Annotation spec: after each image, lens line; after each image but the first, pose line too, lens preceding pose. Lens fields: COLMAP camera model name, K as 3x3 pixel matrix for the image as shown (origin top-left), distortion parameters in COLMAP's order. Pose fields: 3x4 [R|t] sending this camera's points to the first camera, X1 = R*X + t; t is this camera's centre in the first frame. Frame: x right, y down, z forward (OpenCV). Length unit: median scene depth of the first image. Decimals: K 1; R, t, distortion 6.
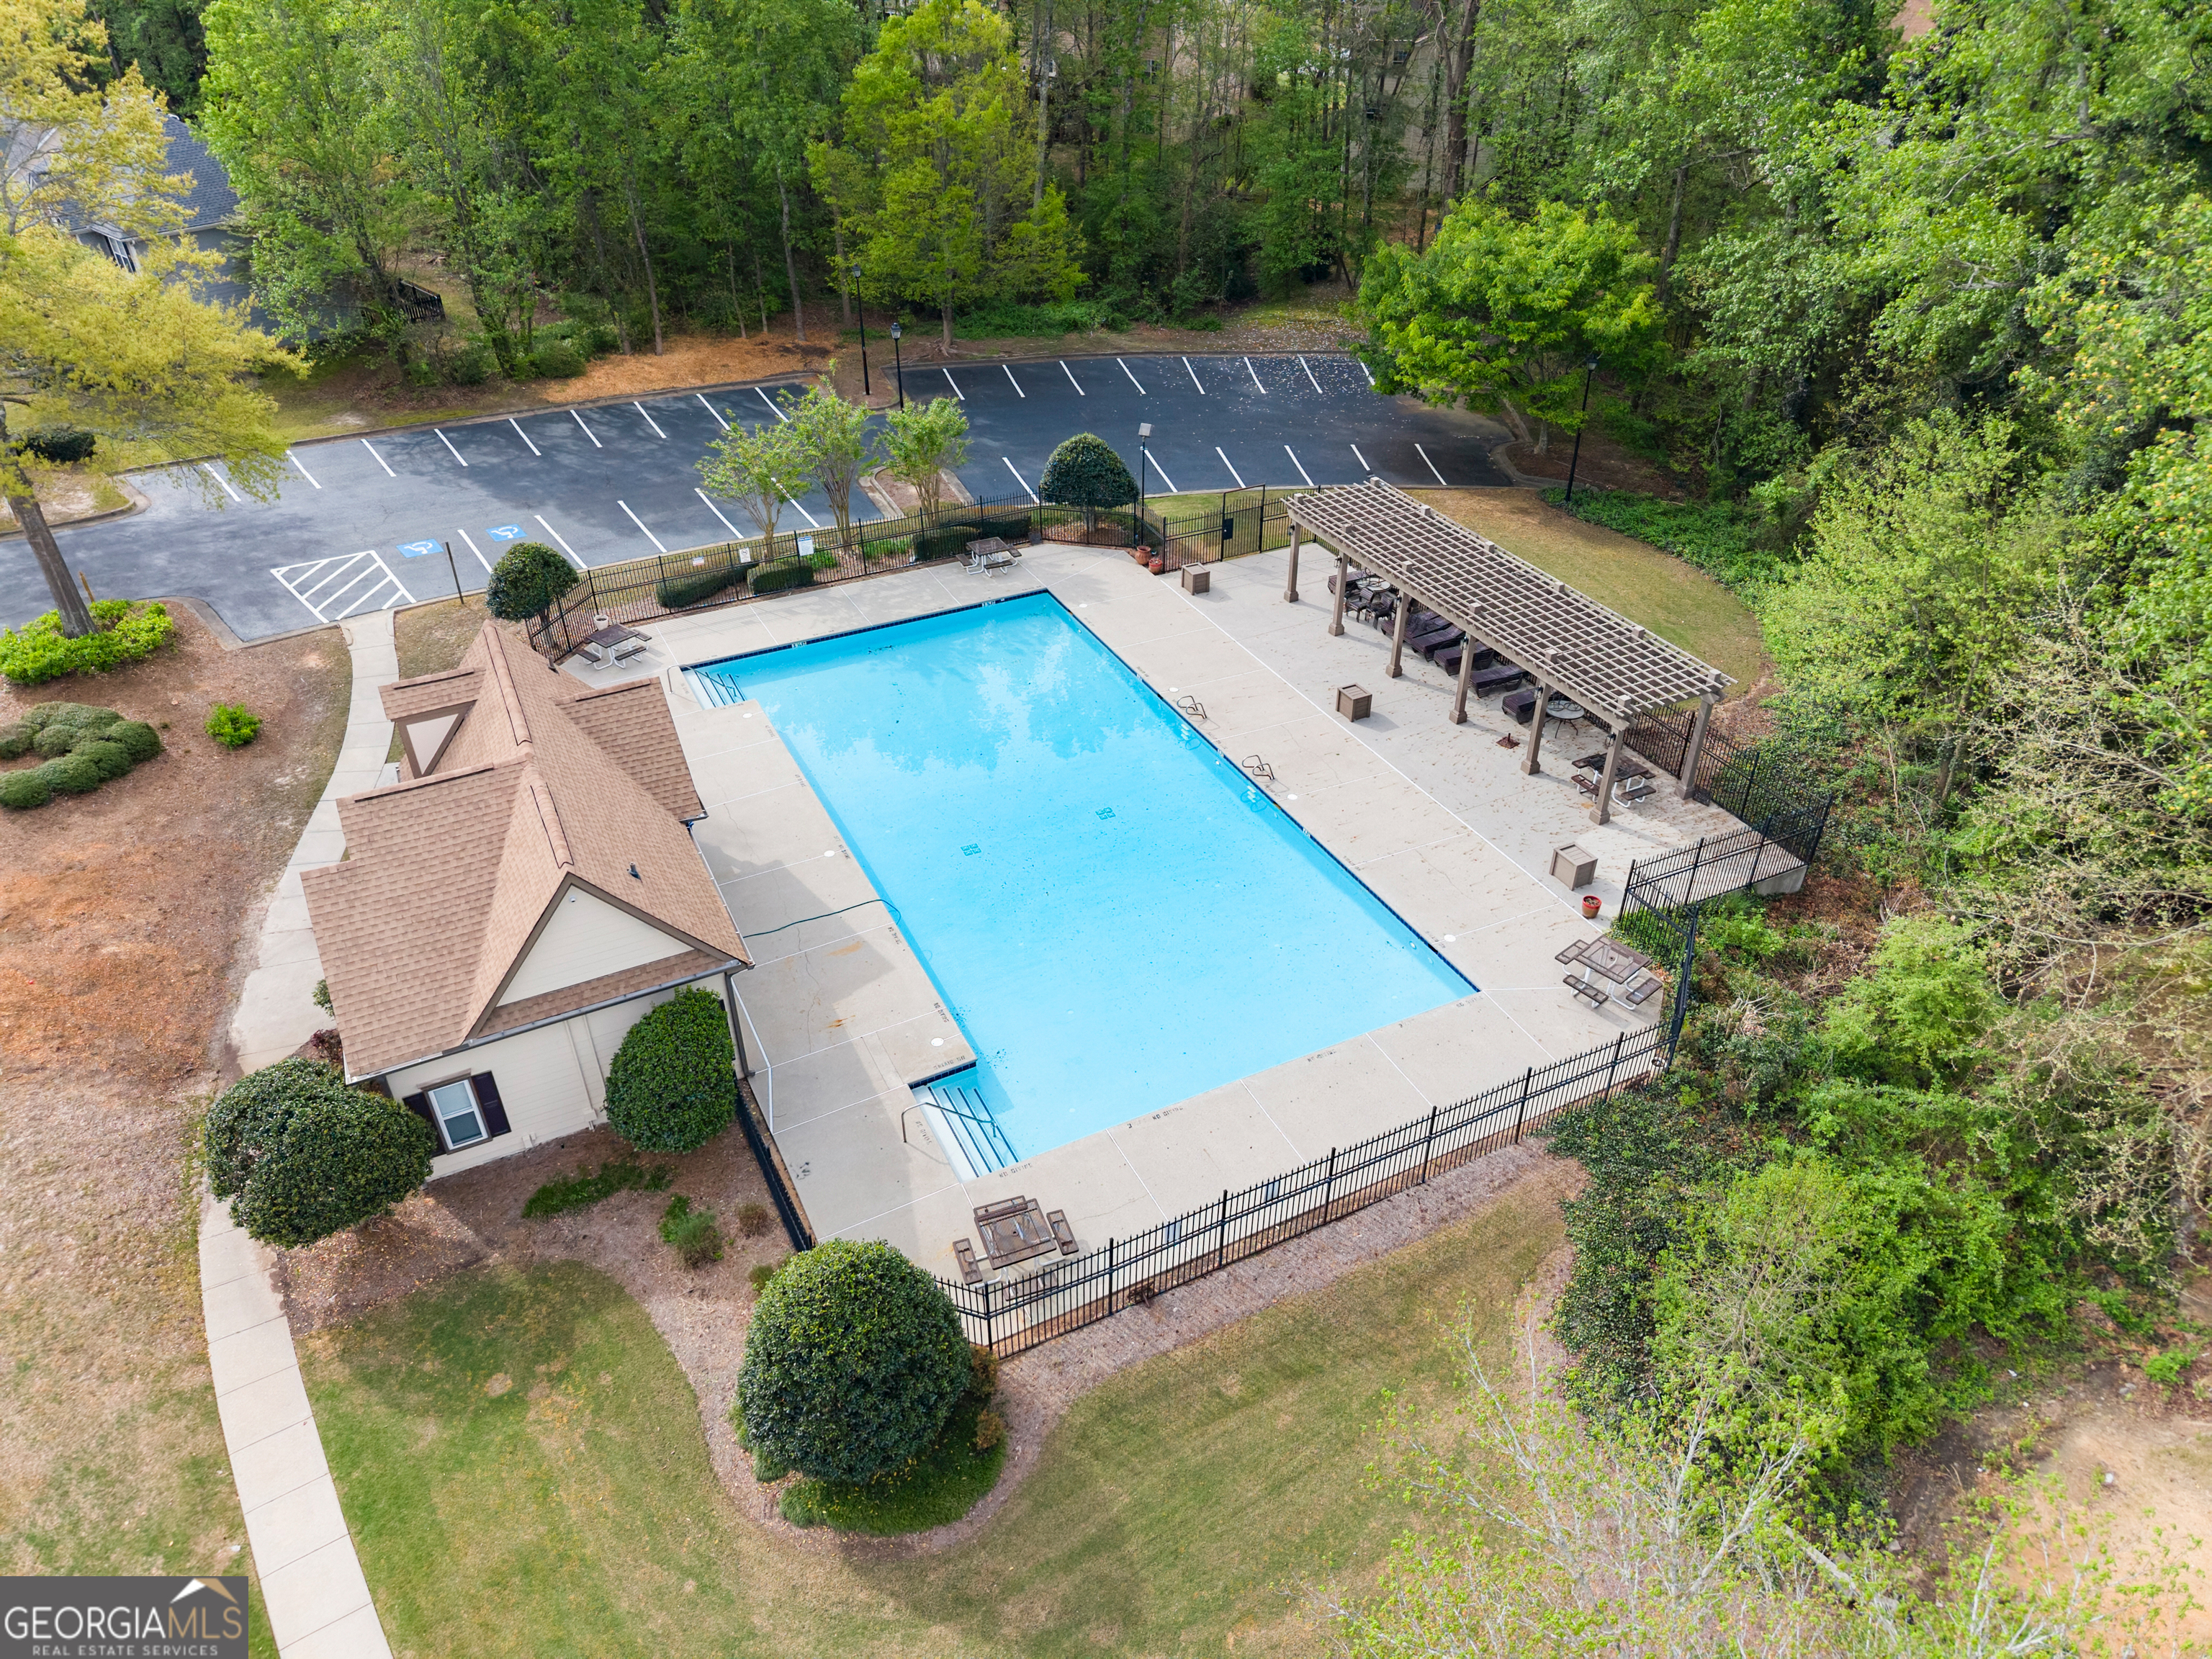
lens RADIAL K [[1483.2, 0, 1106.0], [0, 1483.2, 829.5], [0, 0, 1]] dist [0.000149, -0.000168]
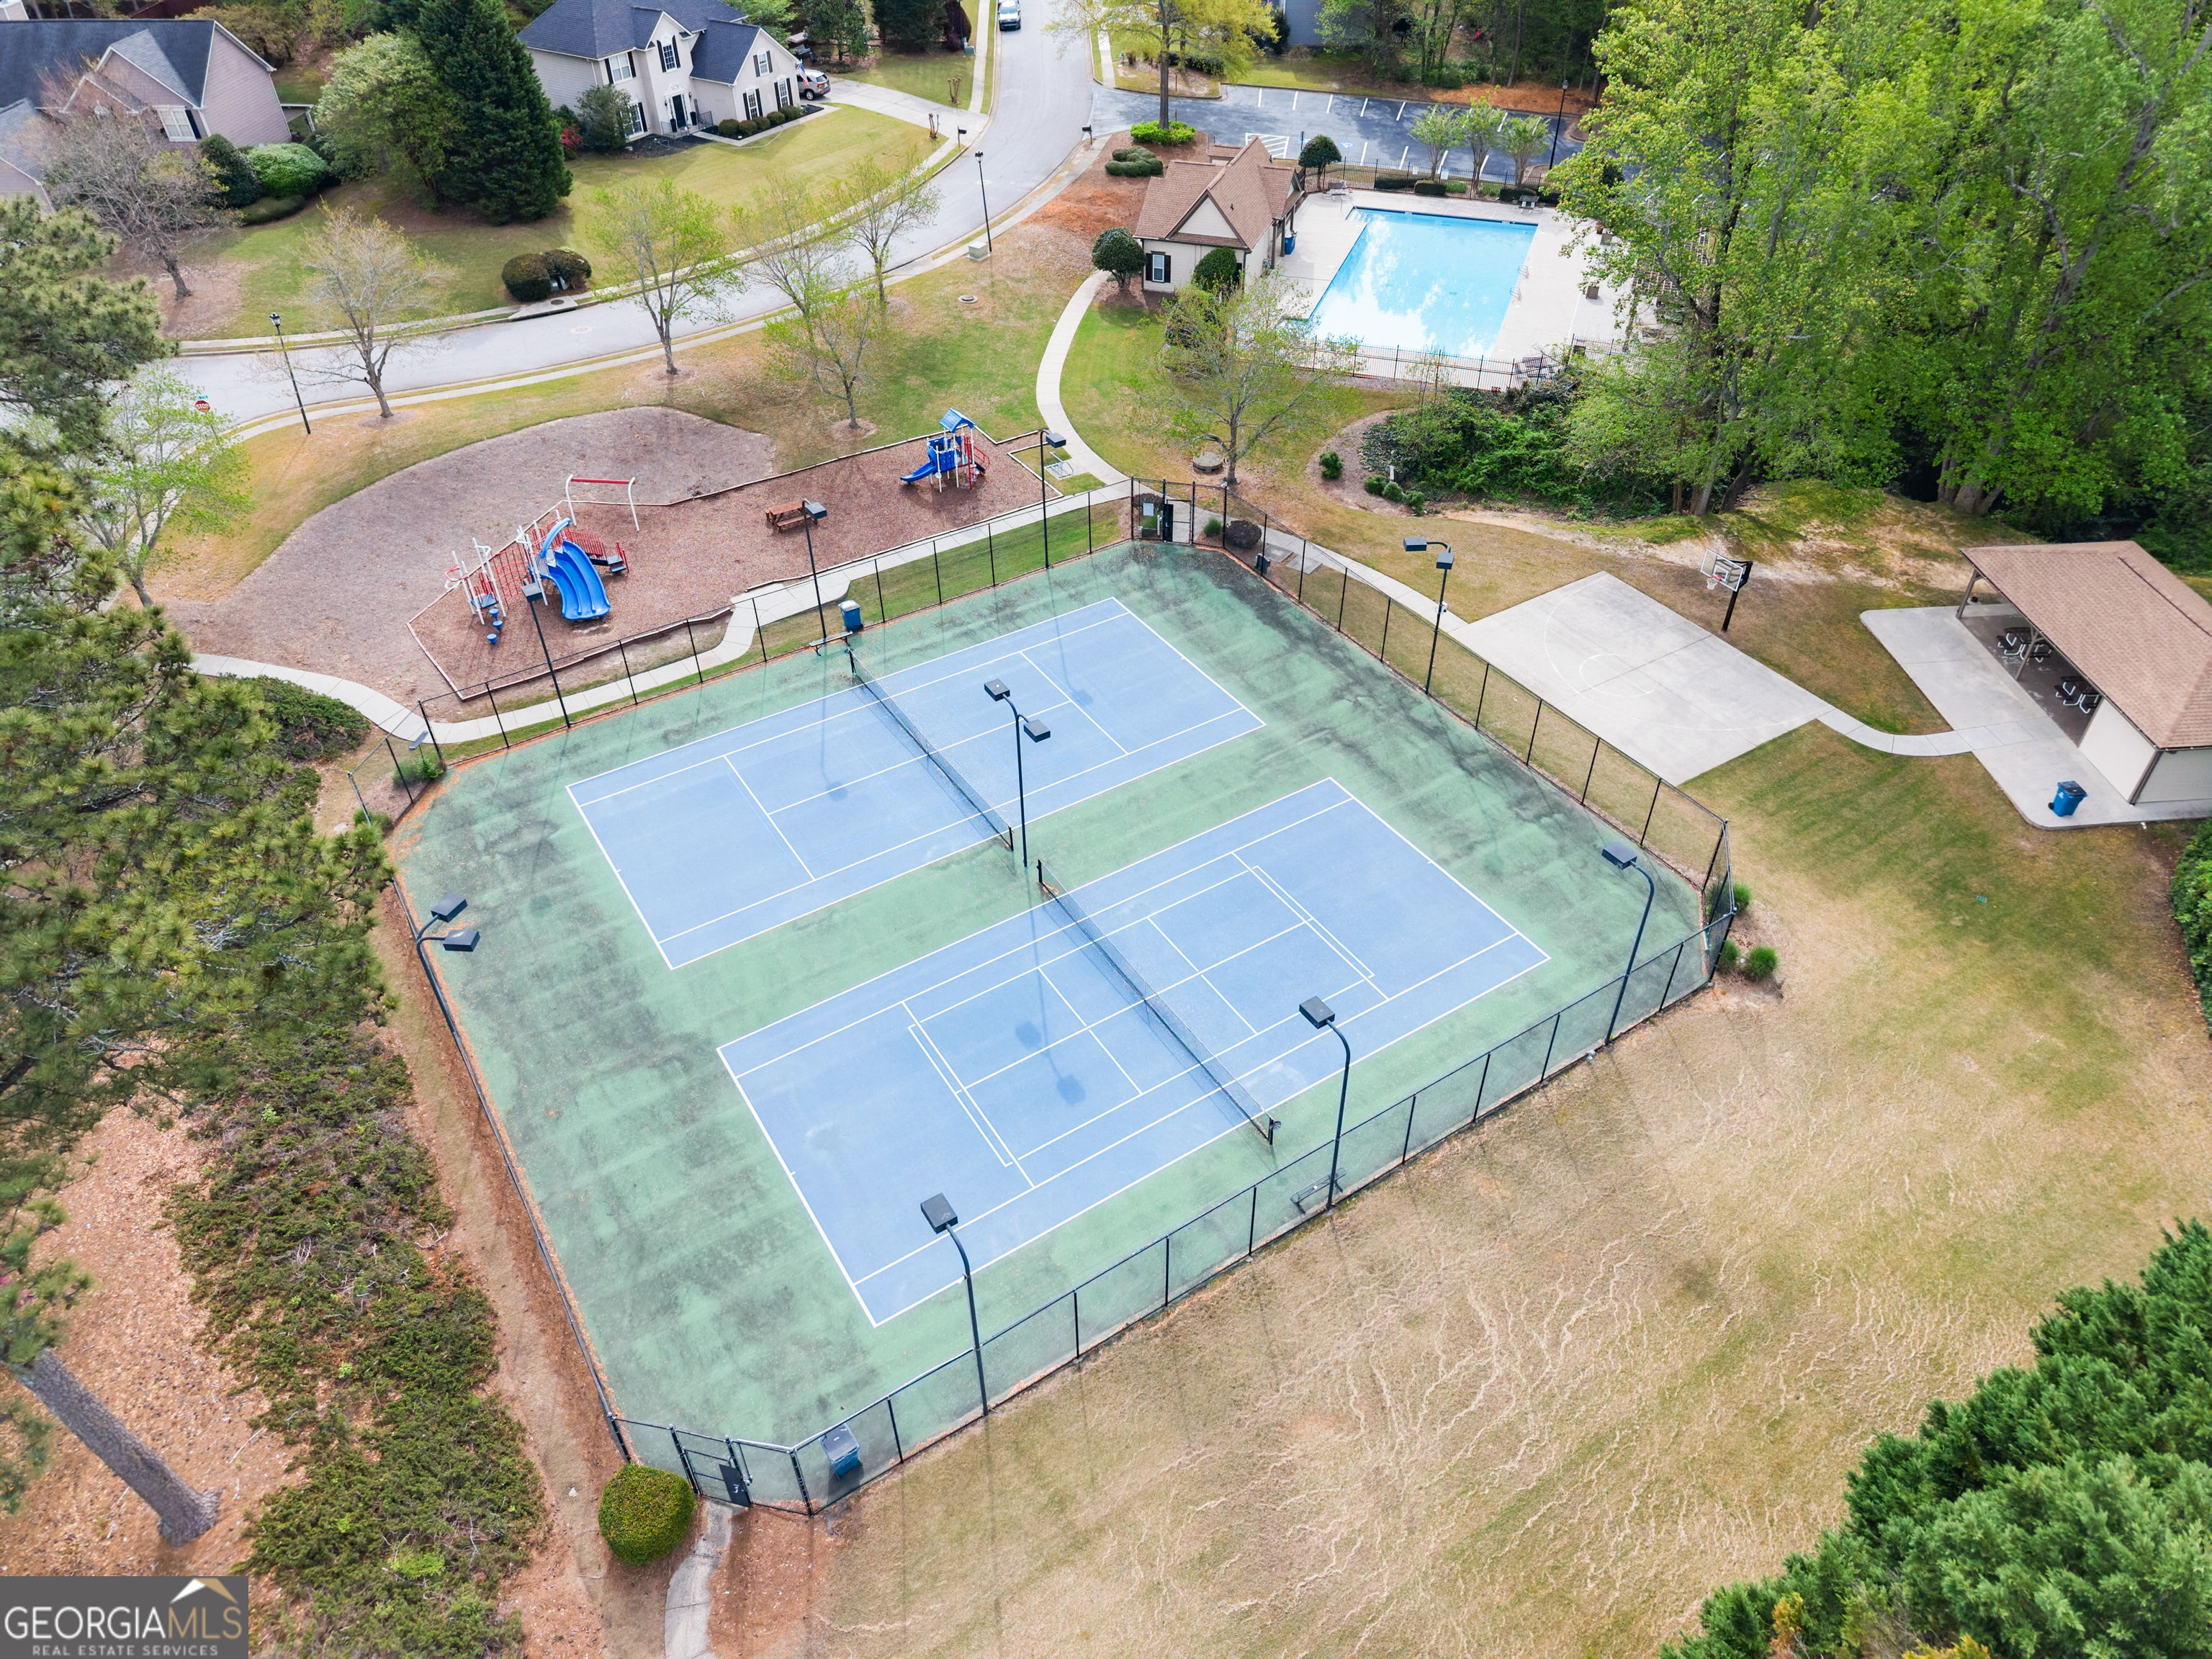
lens RADIAL K [[1483.2, 0, 1106.0], [0, 1483.2, 829.5], [0, 0, 1]] dist [0.000149, -0.000168]
pose [[0.701177, 0.464130, -0.541235, 1.735149], [-0.399846, 0.884477, 0.240468, 0.528670], [0.590317, 0.047800, 0.805755, -1.542942]]
